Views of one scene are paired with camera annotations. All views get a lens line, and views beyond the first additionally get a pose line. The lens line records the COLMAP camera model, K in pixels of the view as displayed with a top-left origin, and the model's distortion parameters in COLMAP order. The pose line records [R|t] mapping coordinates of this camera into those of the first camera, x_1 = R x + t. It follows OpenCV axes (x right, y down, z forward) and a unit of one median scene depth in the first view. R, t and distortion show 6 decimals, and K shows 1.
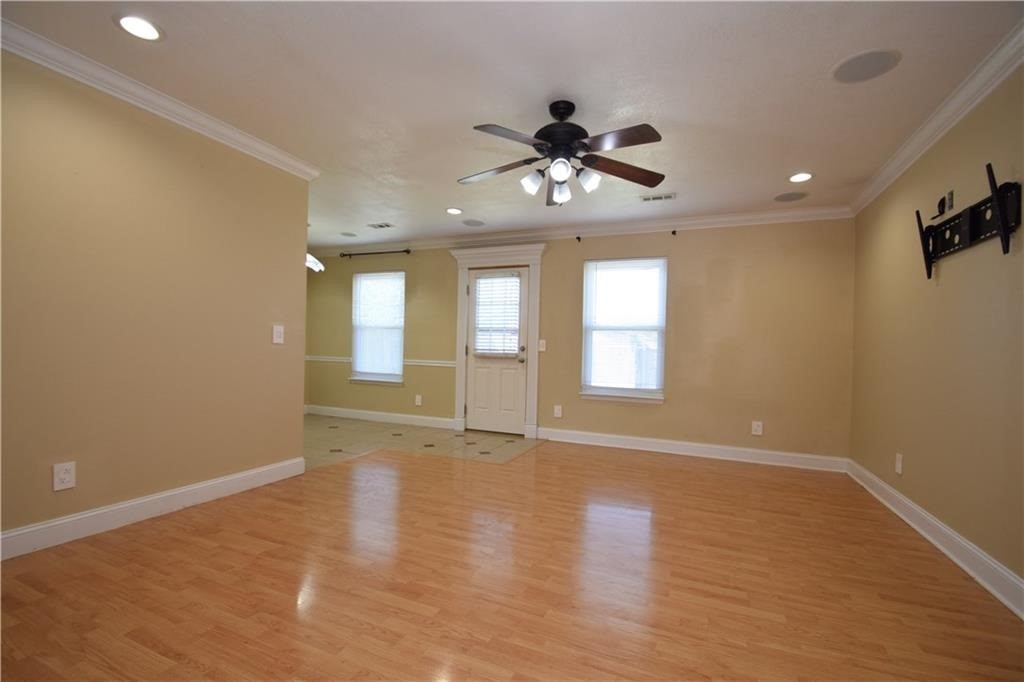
lens RADIAL K [[450.1, 0, 505.2], [0, 450.1, 341.9], [0, 0, 1]] dist [-0.000145, -0.004828]
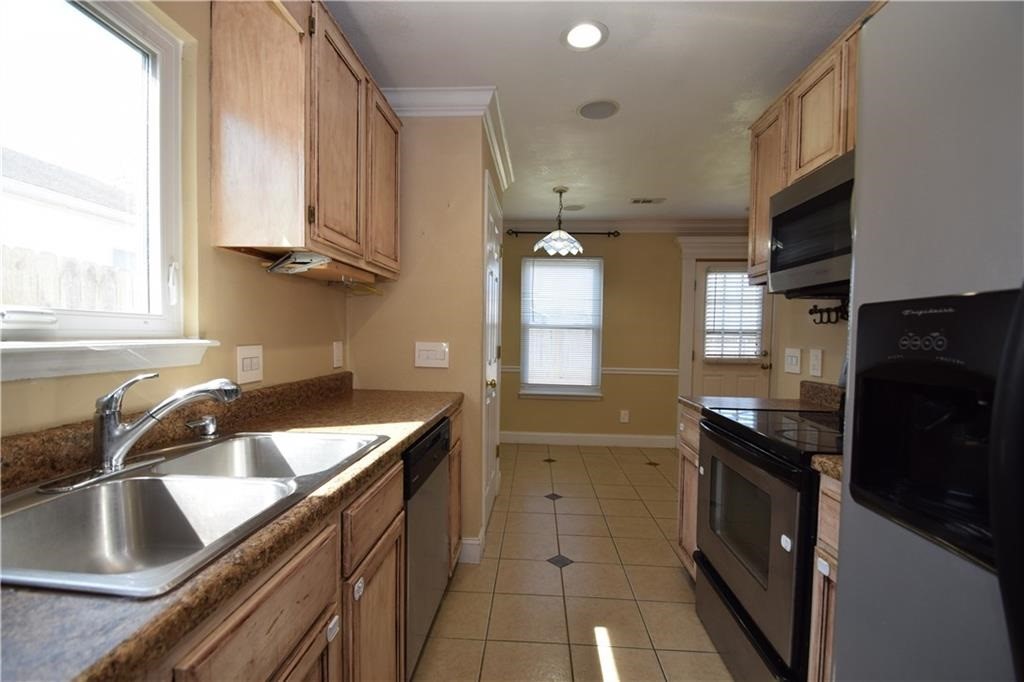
lens RADIAL K [[450.1, 0, 513.5], [0, 450.1, 343.9], [0, 0, 1]] dist [-0.000145, -0.004828]
pose [[0.942062, -0.000519, 0.335438, -0.691596], [-0.003474, 0.999930, 0.011305, -0.012029], [-0.335420, -0.011815, 0.941995, 0.308143]]
